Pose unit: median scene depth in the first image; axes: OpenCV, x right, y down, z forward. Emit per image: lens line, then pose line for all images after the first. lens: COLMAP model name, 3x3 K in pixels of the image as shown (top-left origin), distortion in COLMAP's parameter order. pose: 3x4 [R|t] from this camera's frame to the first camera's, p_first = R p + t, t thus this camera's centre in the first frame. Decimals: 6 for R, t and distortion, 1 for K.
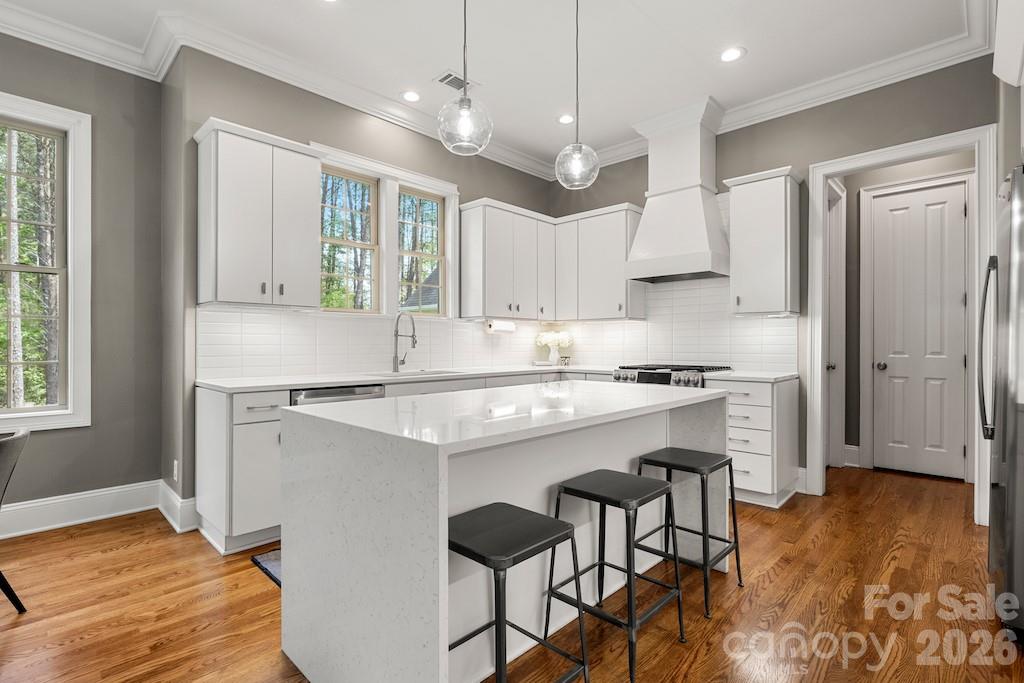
lens RADIAL K [[483.1, 0, 514.5], [0, 483.1, 346.7], [0, 0, 1]] dist [0.023695, 0.000198]
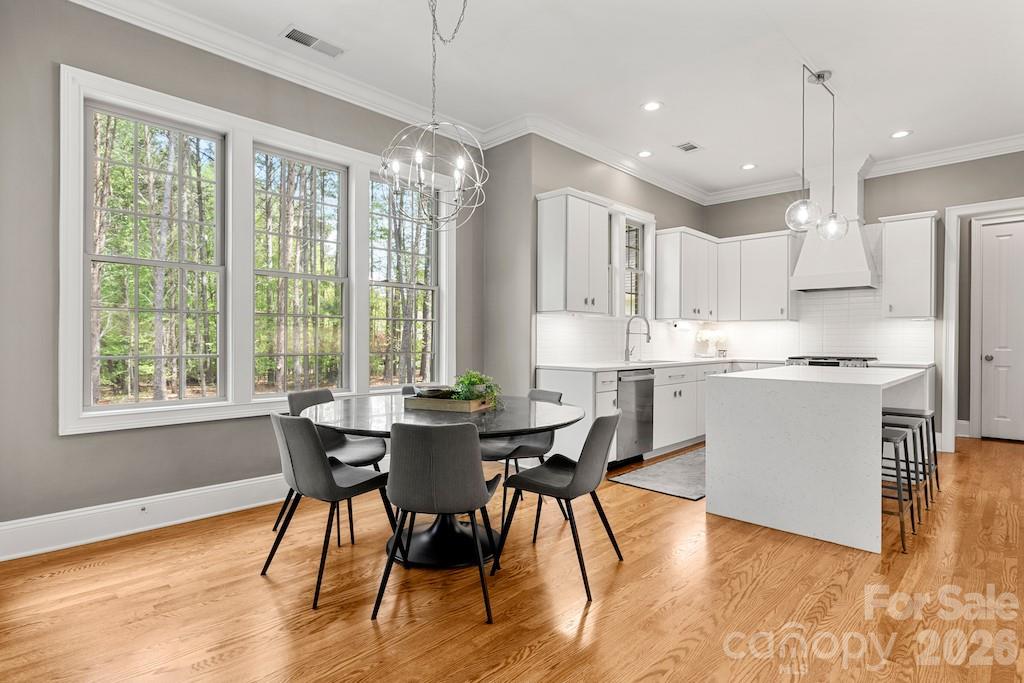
lens RADIAL K [[498.6, 0, 509.3], [0, 498.6, 338.5], [0, 0, 1]] dist [0.004625, 0.001558]
pose [[0.999992, 0.004005, -0.000817, -0.539829], [-0.004008, 0.999983, -0.004338, -0.001200], [0.000800, 0.004341, 0.999990, -0.340737]]
